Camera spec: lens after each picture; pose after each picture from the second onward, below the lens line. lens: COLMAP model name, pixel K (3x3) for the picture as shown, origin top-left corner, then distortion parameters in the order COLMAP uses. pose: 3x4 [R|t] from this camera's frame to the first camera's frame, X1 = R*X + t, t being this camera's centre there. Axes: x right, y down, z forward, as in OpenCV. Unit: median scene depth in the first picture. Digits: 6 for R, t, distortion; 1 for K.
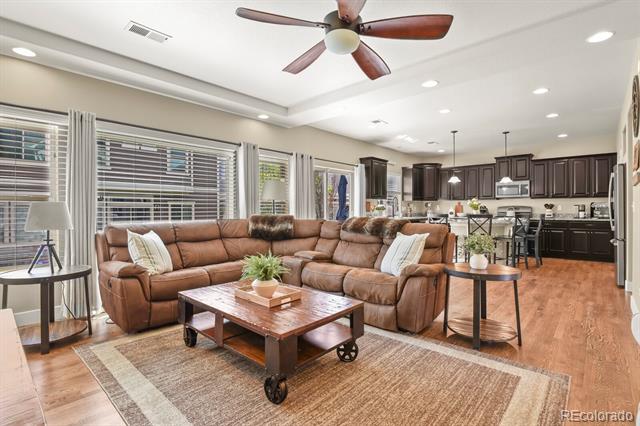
lens RADIAL K [[310.7, 0, 323.3], [0, 310.7, 212.7], [0, 0, 1]] dist [-0.011449, -0.003256]
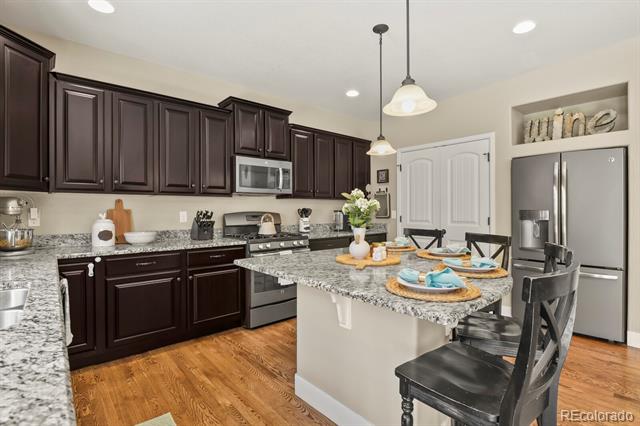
lens RADIAL K [[310.7, 0, 324.3], [0, 310.7, 215.2], [0, 0, 1]] dist [-0.011449, -0.003256]
pose [[0.121545, -0.012317, 0.992510, 0.161311], [0.014214, 0.999842, 0.010667, -0.021467], [-0.992484, 0.012811, 0.121701, 0.884238]]
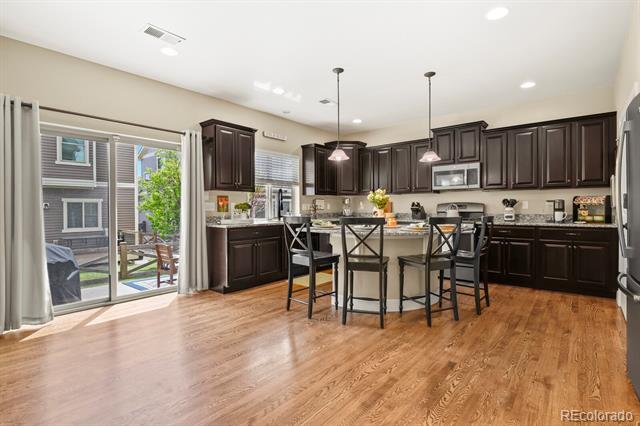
lens RADIAL K [[310.7, 0, 323.0], [0, 310.7, 212.5], [0, 0, 1]] dist [-0.011449, -0.003256]
pose [[0.999295, -0.001667, 0.037513, 0.318903], [0.001490, 0.999988, 0.004742, -0.004411], [-0.037520, -0.004682, 0.999285, 0.370645]]
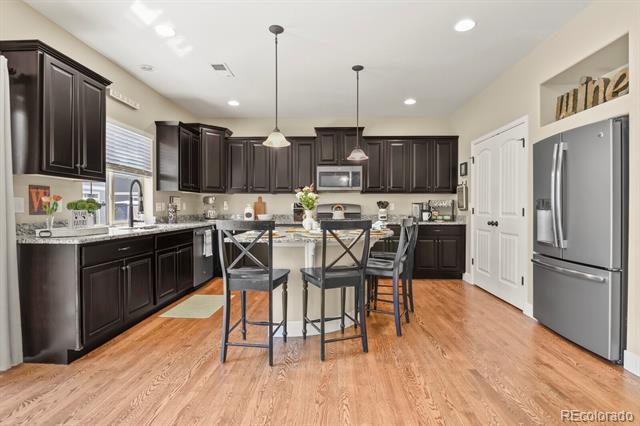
lens RADIAL K [[310.7, 0, 323.5], [0, 310.7, 212.8], [0, 0, 1]] dist [-0.011449, -0.003256]
pose [[0.765194, -0.005057, 0.643780, 0.165269], [0.003588, 0.999987, 0.003591, -0.005149], [-0.643790, -0.000438, 0.765202, 0.534480]]
